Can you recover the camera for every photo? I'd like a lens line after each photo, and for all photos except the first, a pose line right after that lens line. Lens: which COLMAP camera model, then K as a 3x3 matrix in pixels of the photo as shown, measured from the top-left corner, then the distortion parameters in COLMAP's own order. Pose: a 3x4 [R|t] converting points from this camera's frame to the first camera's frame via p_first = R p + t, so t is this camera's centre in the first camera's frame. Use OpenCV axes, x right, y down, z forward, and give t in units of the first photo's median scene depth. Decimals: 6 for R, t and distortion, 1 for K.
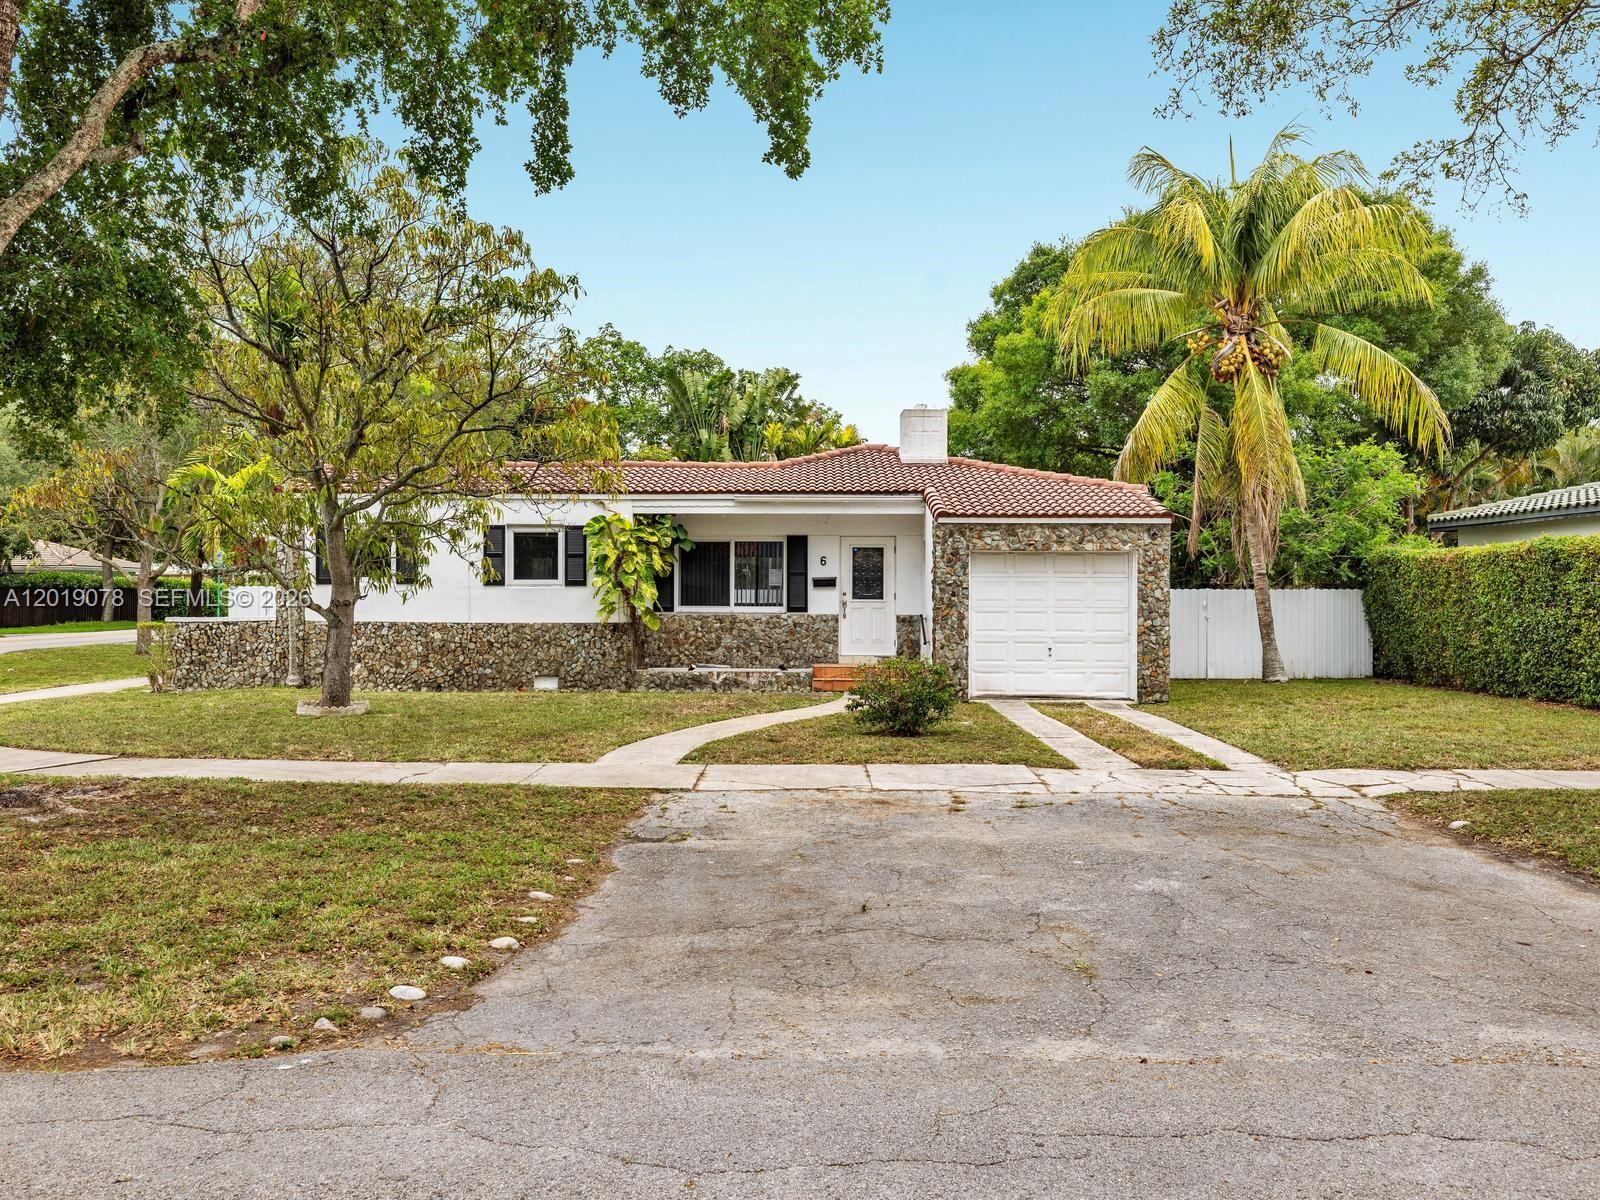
lens RADIAL K [[1379.4, 0, 800.0], [0, 1379.4, 600.0], [0, 0, 1]] dist [0.004650, -0.000897]
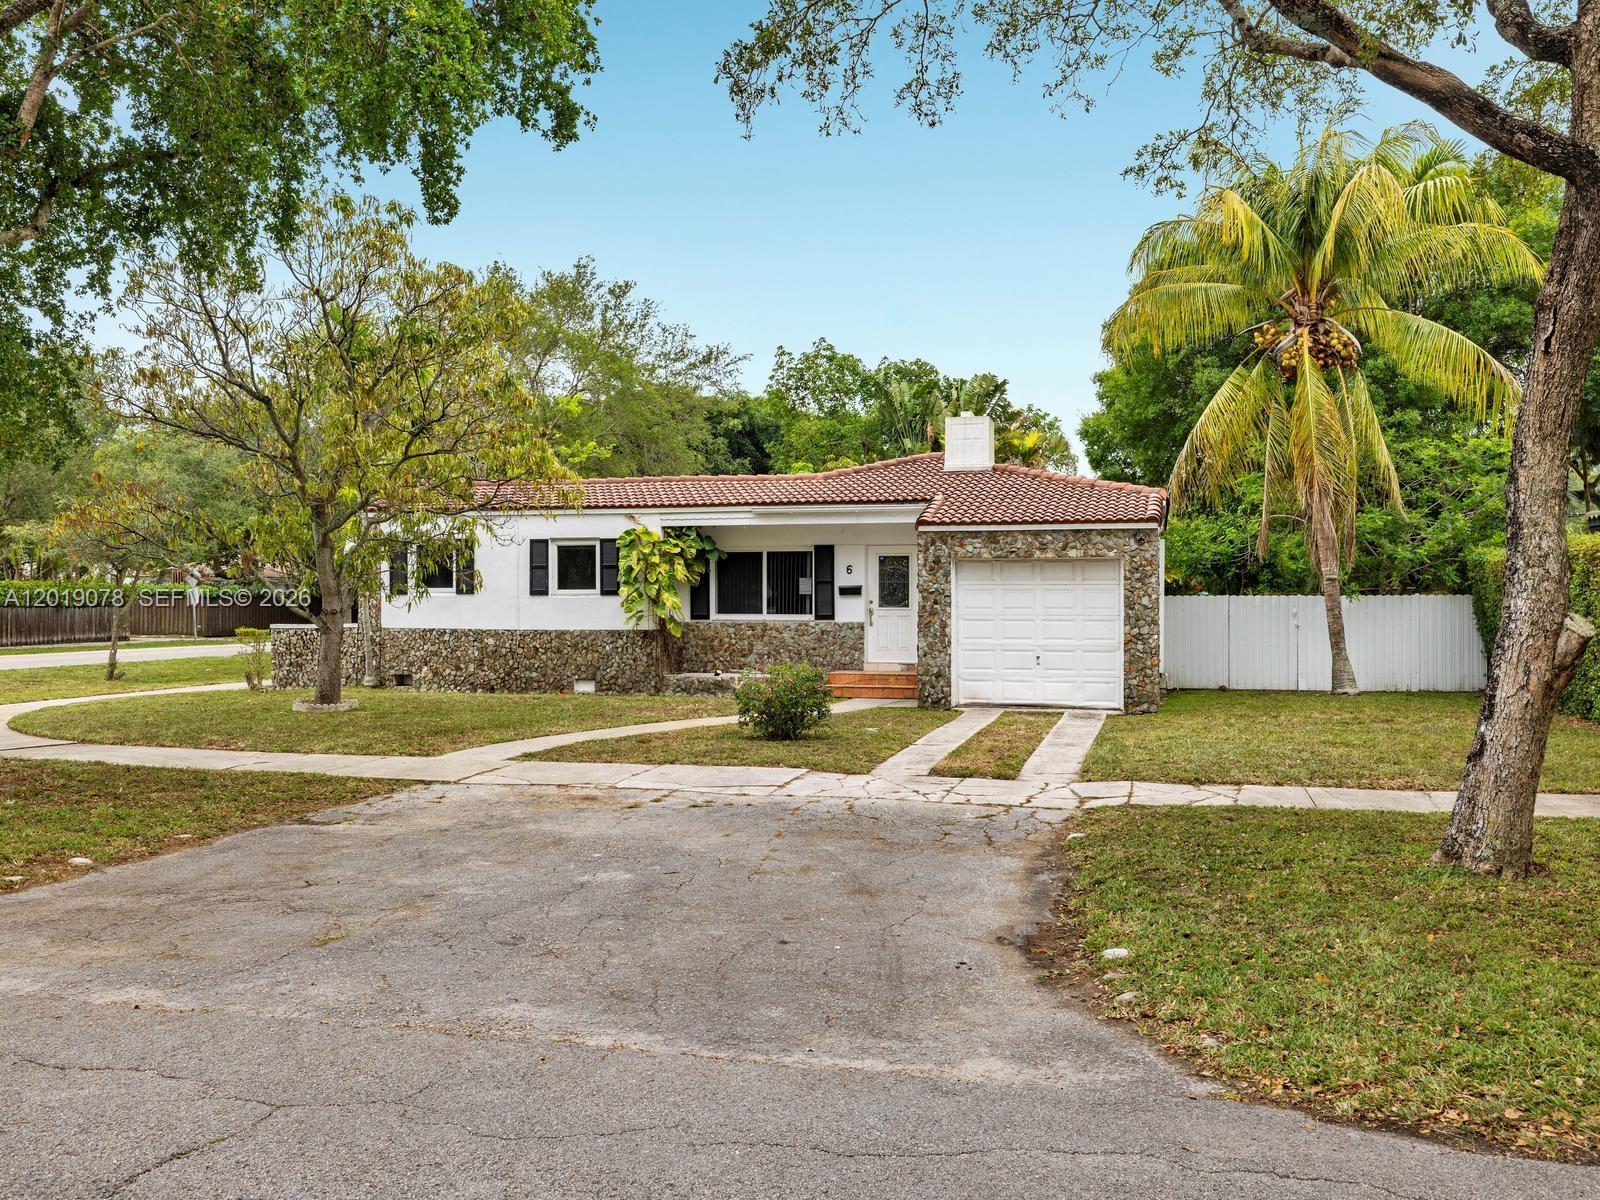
lens RADIAL K [[1379.4, 0, 800.0], [0, 1379.4, 600.0], [0, 0, 1]] dist [0.004650, -0.000897]
pose [[0.971188, -0.003325, -0.238290, 0.233055], [0.002081, 0.999983, -0.005470, -0.000399], [0.238304, 0.004817, 0.971179, 0.001801]]
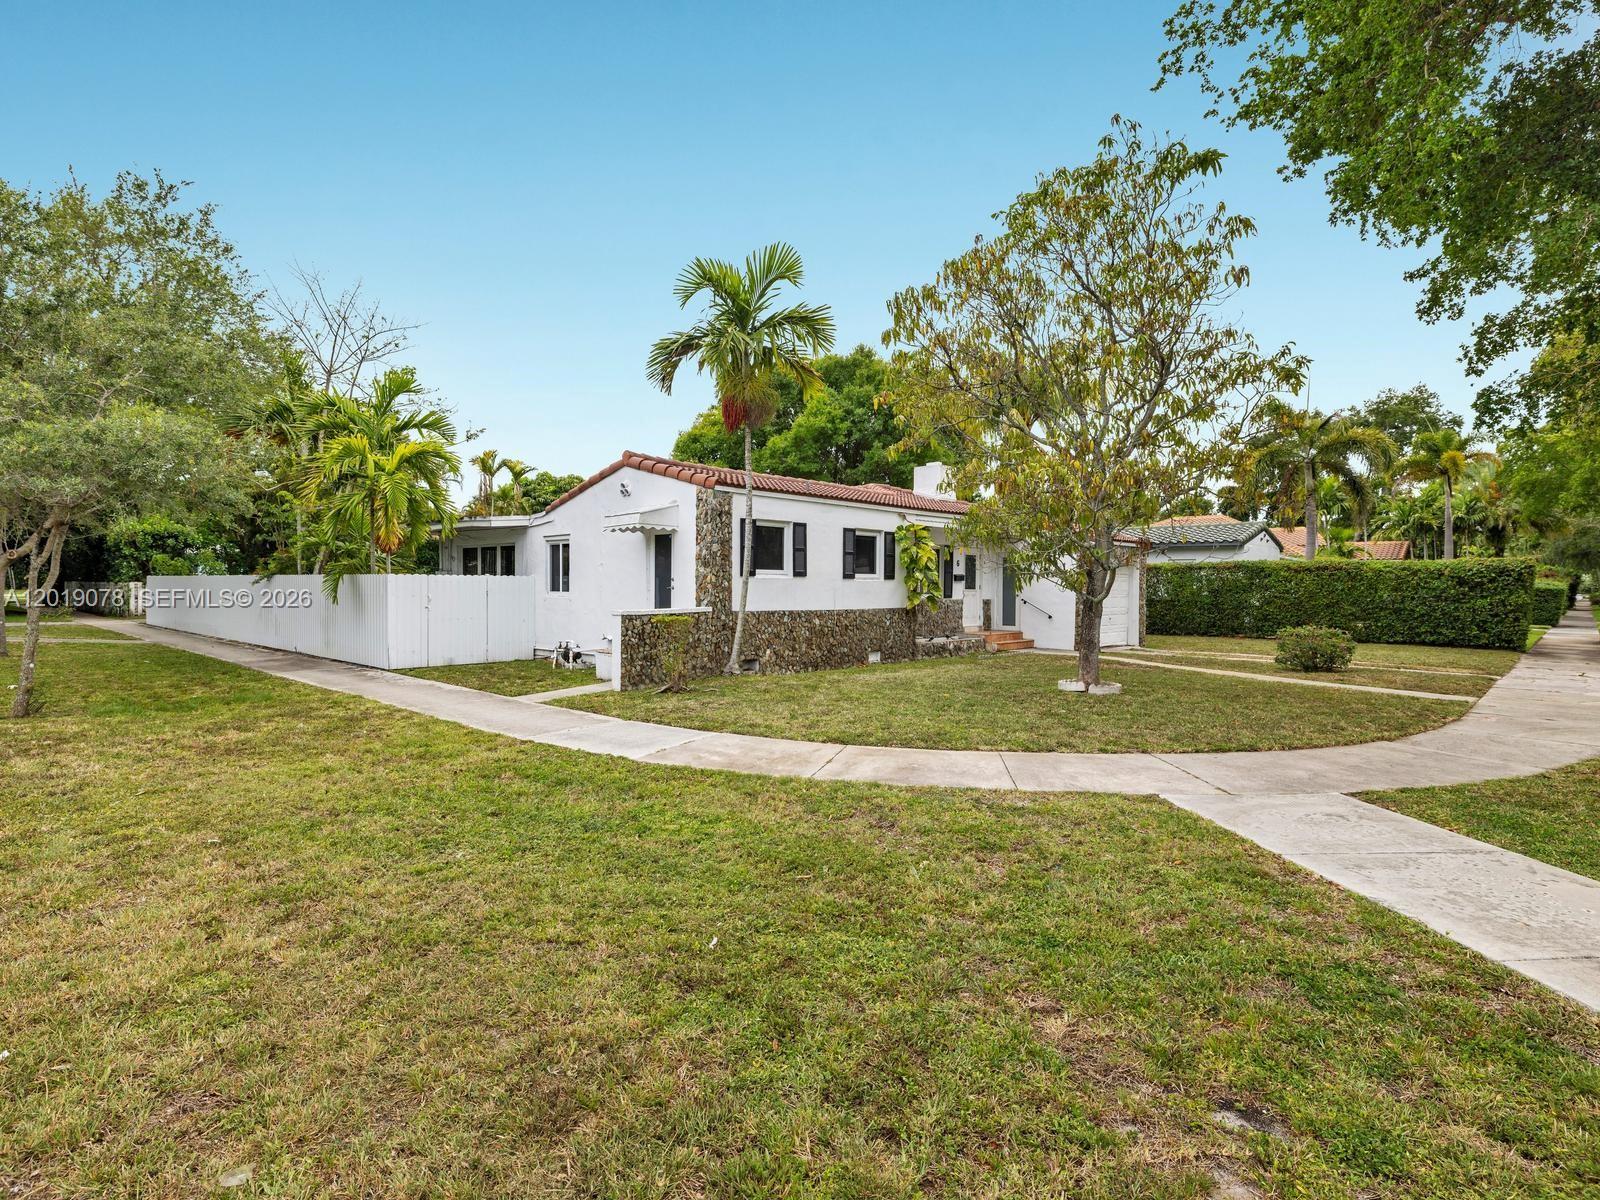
lens RADIAL K [[825.8, 0, 800.0], [0, 825.8, 600.0], [0, 0, 1]] dist [-0.018358, -0.000029]
pose [[0.681237, -0.011236, 0.731976, -0.777576], [-0.001833, 0.999853, 0.017053, -0.003867], [-0.732060, -0.012959, 0.681116, 0.540532]]
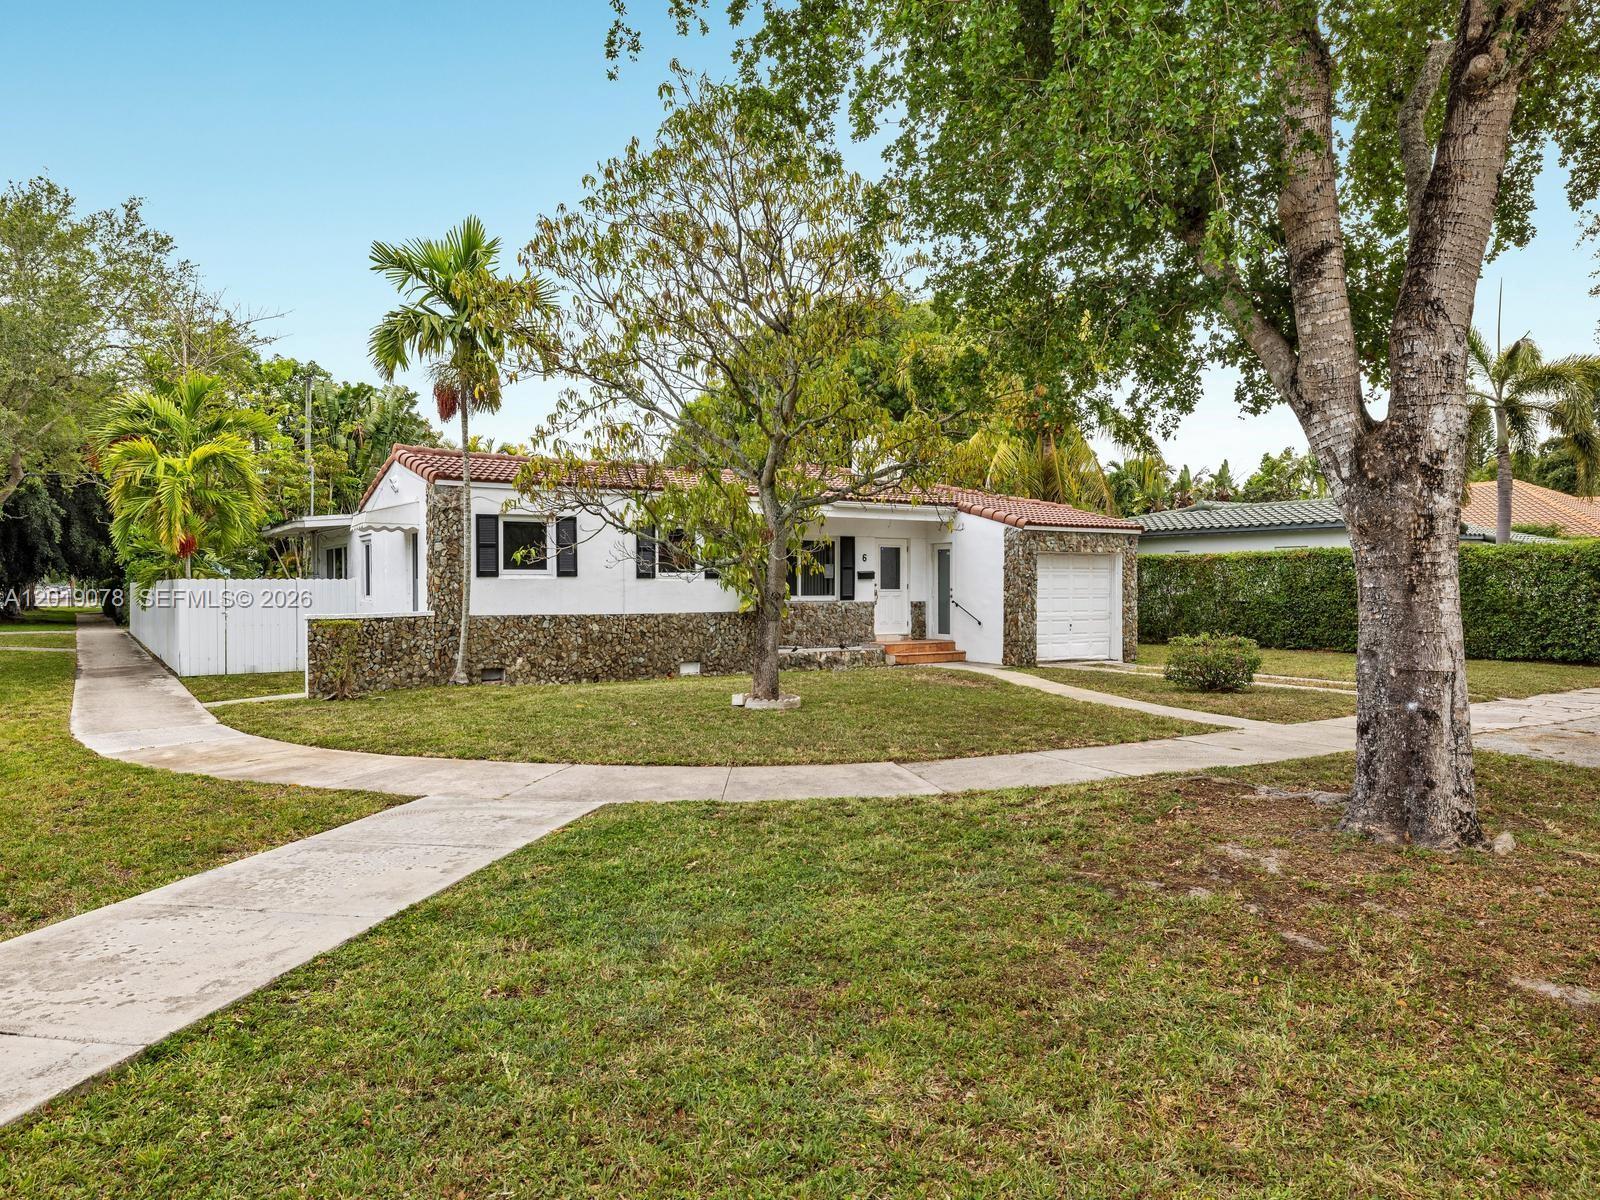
lens RADIAL K [[1054.2, 0, 800.0], [0, 1054.2, 600.0], [0, 0, 1]] dist [-0.003557, 0.000616]
pose [[0.831580, -0.011967, 0.555276, -0.569881], [0.006886, 0.999913, 0.011238, -0.002033], [-0.555363, -0.005522, 0.831590, 0.267078]]
